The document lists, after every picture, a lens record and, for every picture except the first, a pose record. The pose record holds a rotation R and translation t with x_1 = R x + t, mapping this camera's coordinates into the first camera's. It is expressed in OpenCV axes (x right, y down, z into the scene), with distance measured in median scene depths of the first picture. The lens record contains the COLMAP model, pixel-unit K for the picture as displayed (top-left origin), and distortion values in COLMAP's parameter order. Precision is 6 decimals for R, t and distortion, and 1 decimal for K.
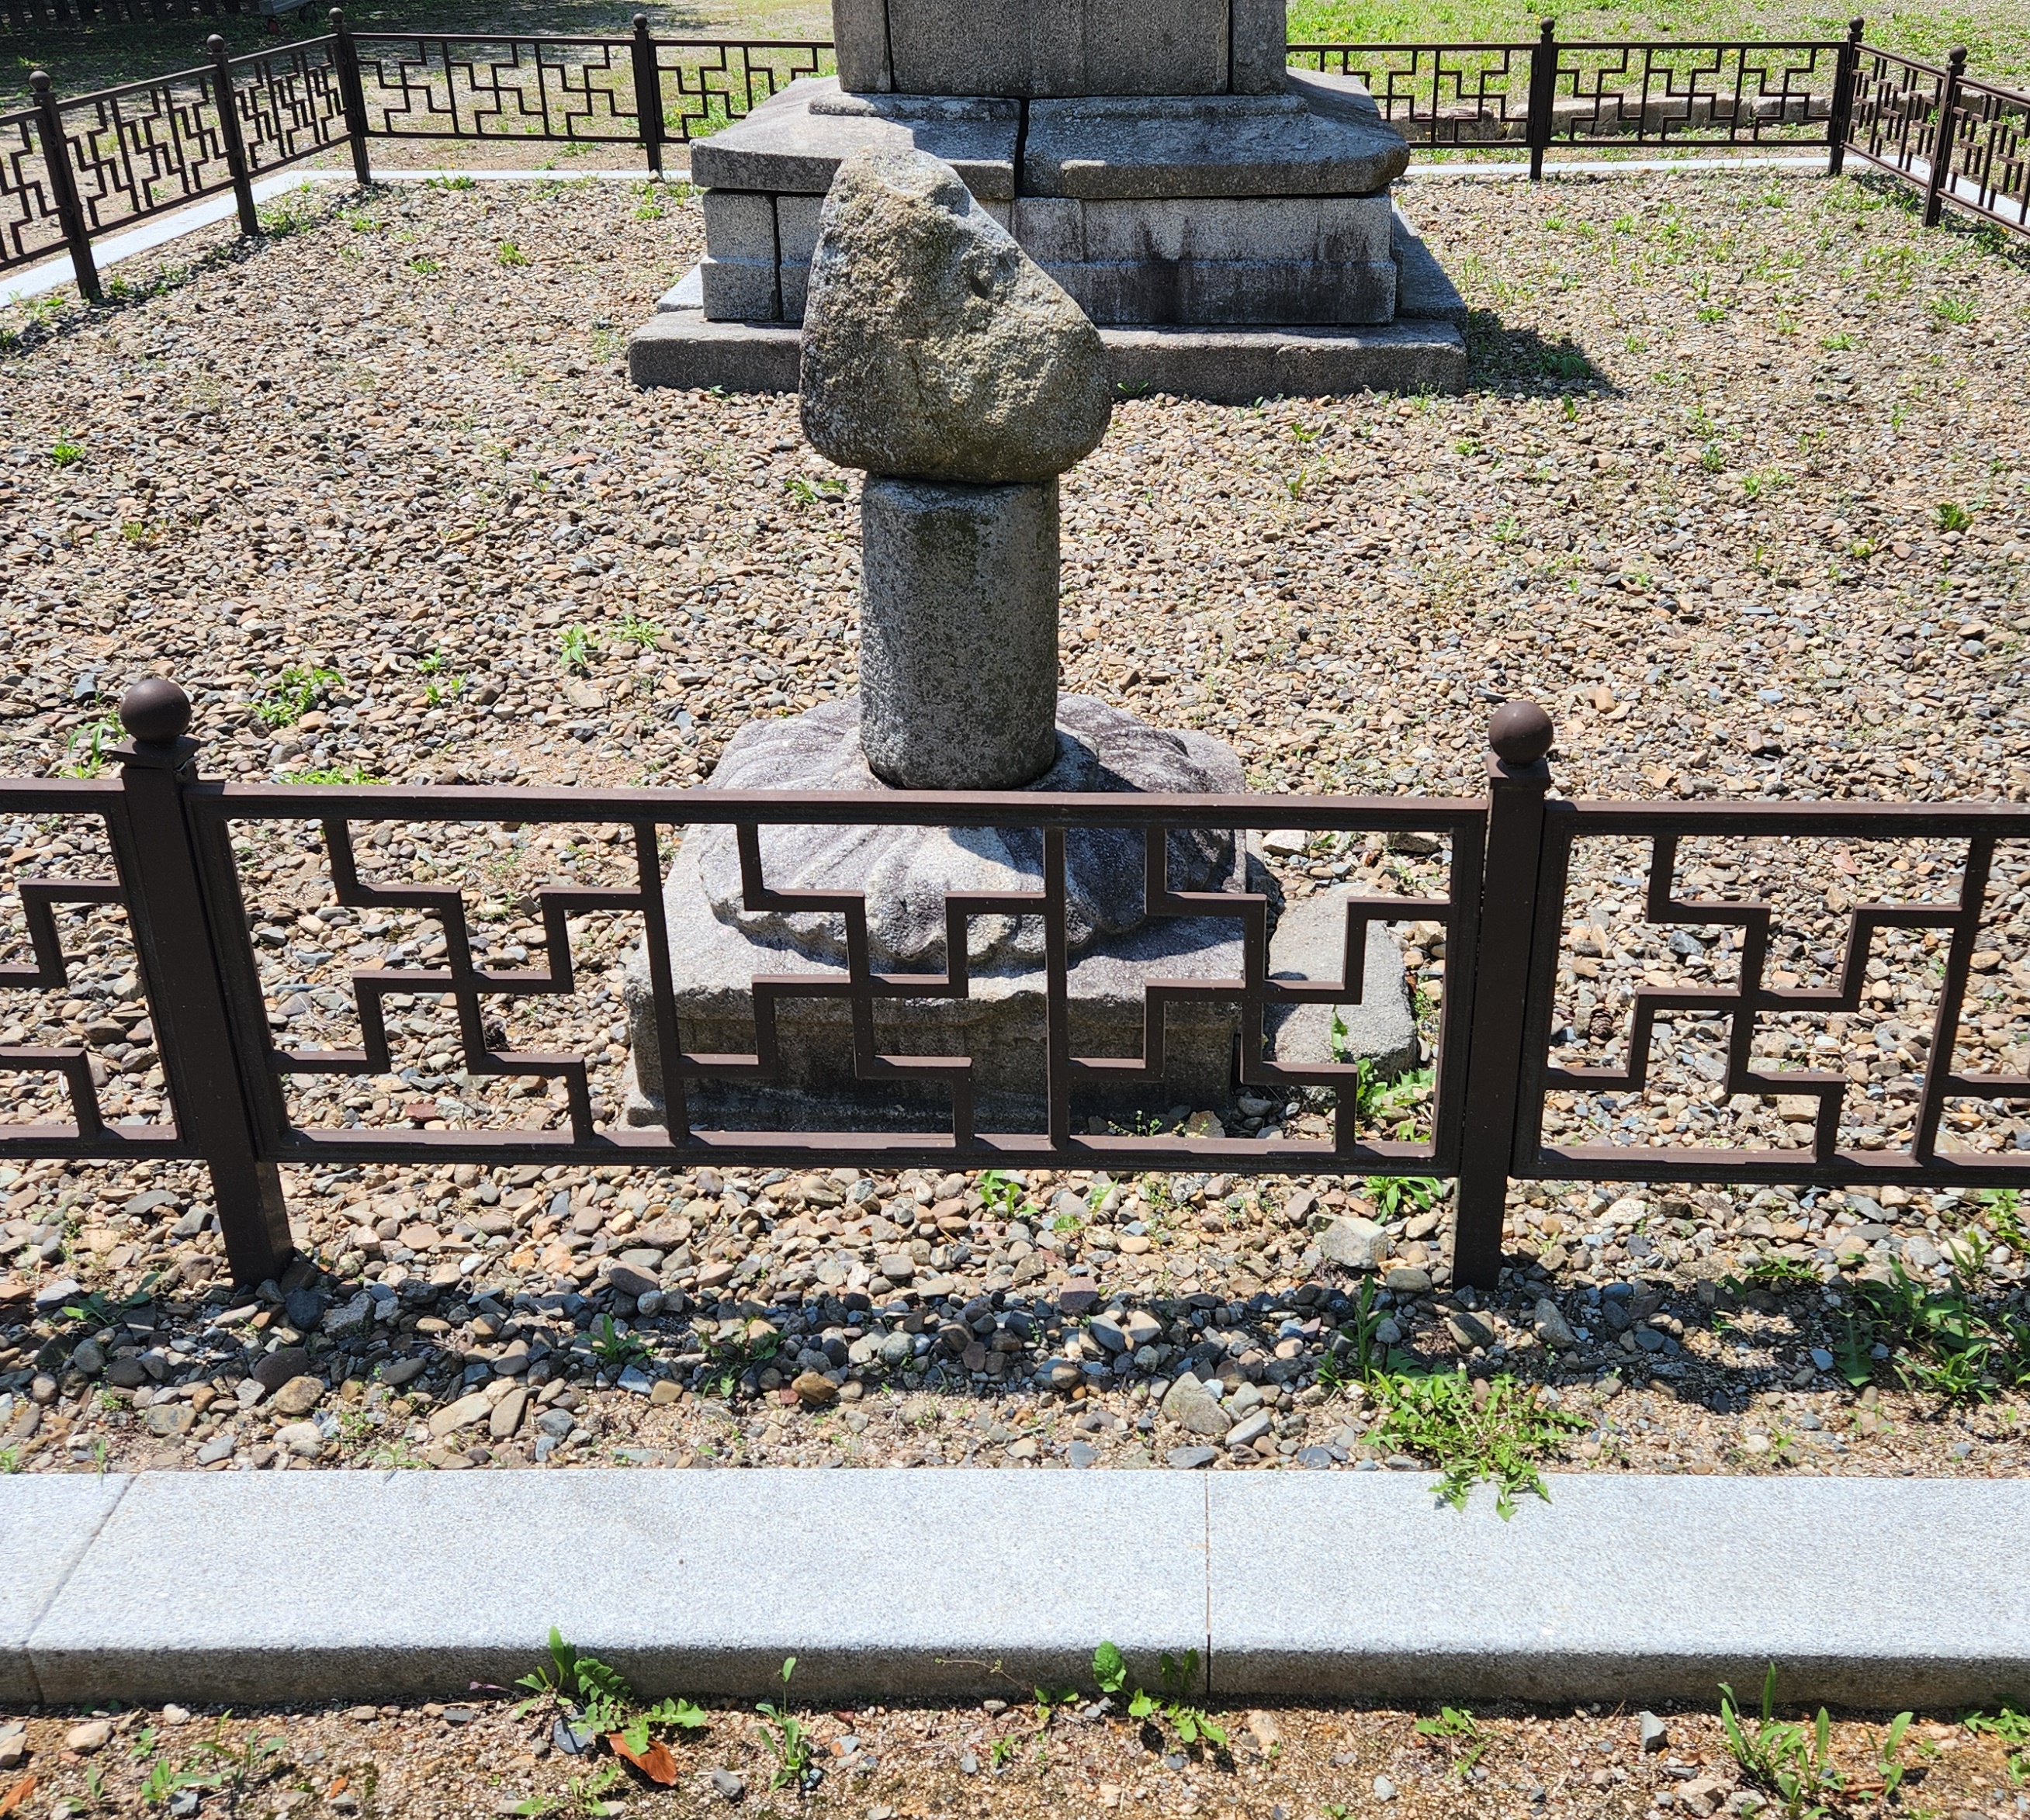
lens RADIAL K [[2267.7, 0, 1021.6], [0, 2267.7, 959.5], [0, 0, 1]] dist [0.080183, -0.002014]
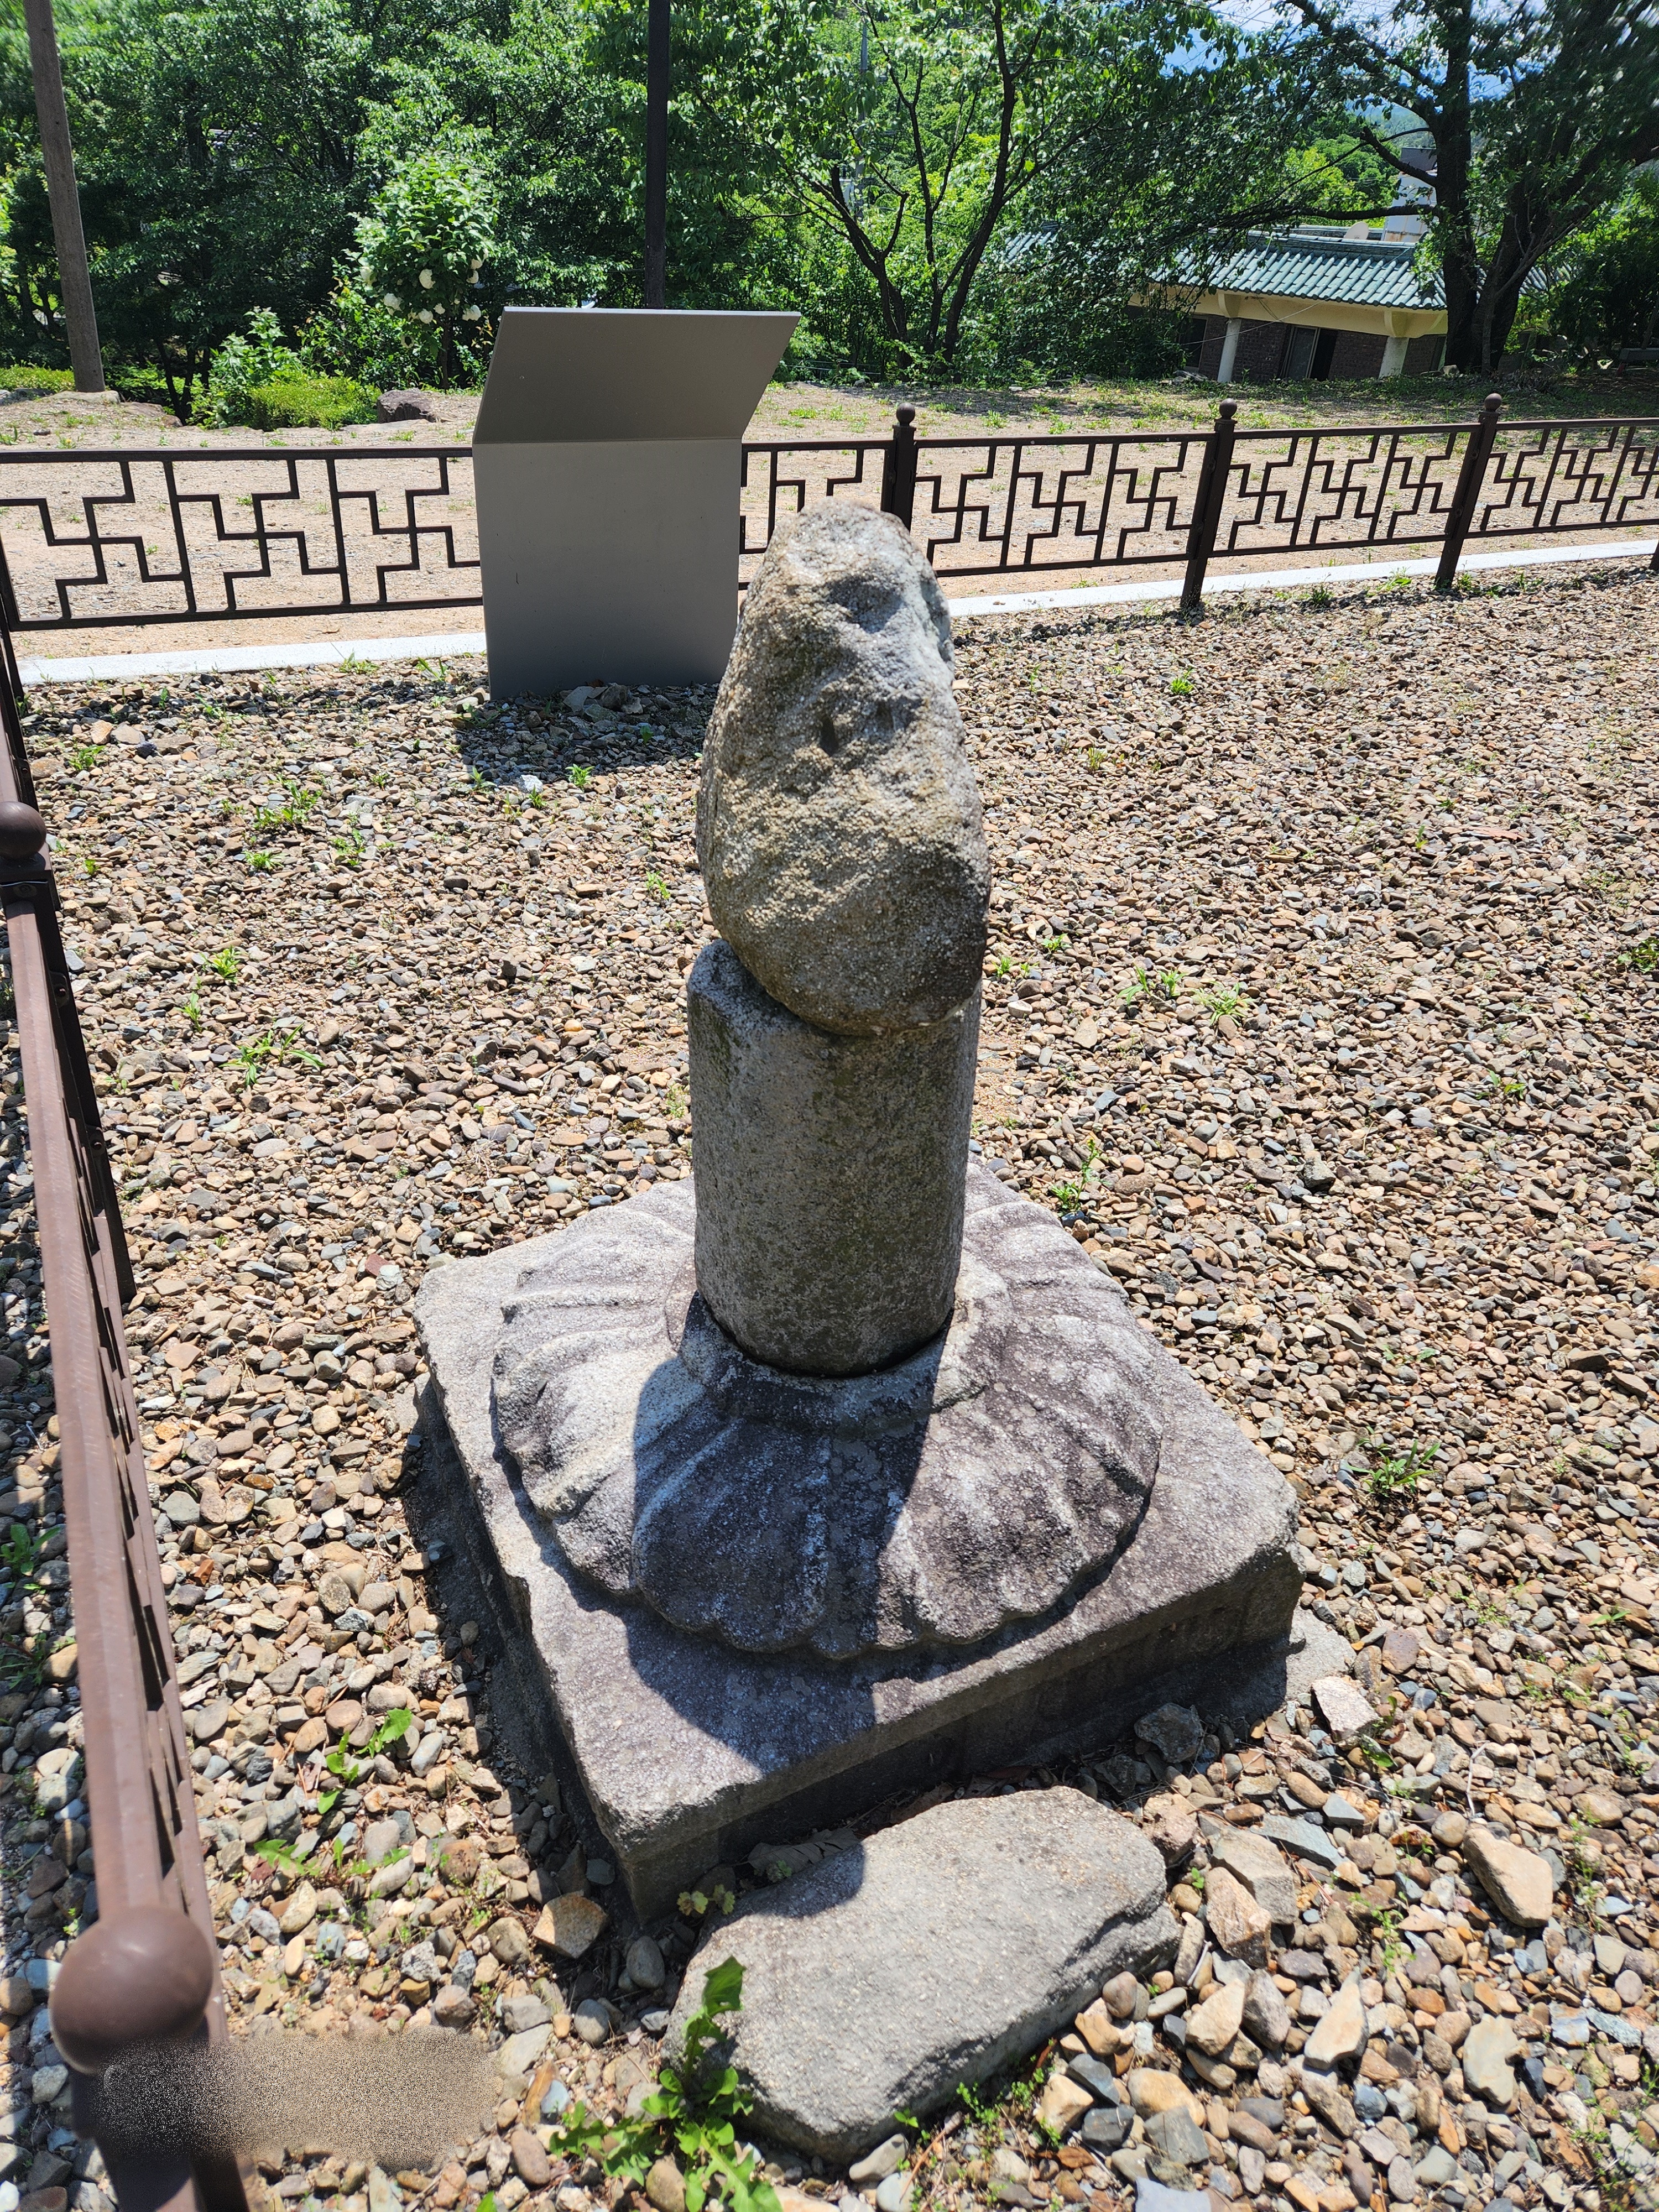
lens RADIAL K [[1466.3, 0, 829.5], [0, 1466.3, 1106.0], [0, 0, 1]] dist [0.045046, 0.000427]
pose [[0.482377, 0.495625, -0.722266, 0.202836], [-0.443148, 0.849317, 0.286846, -0.191401], [0.755601, 0.181702, 0.629327, 0.440067]]
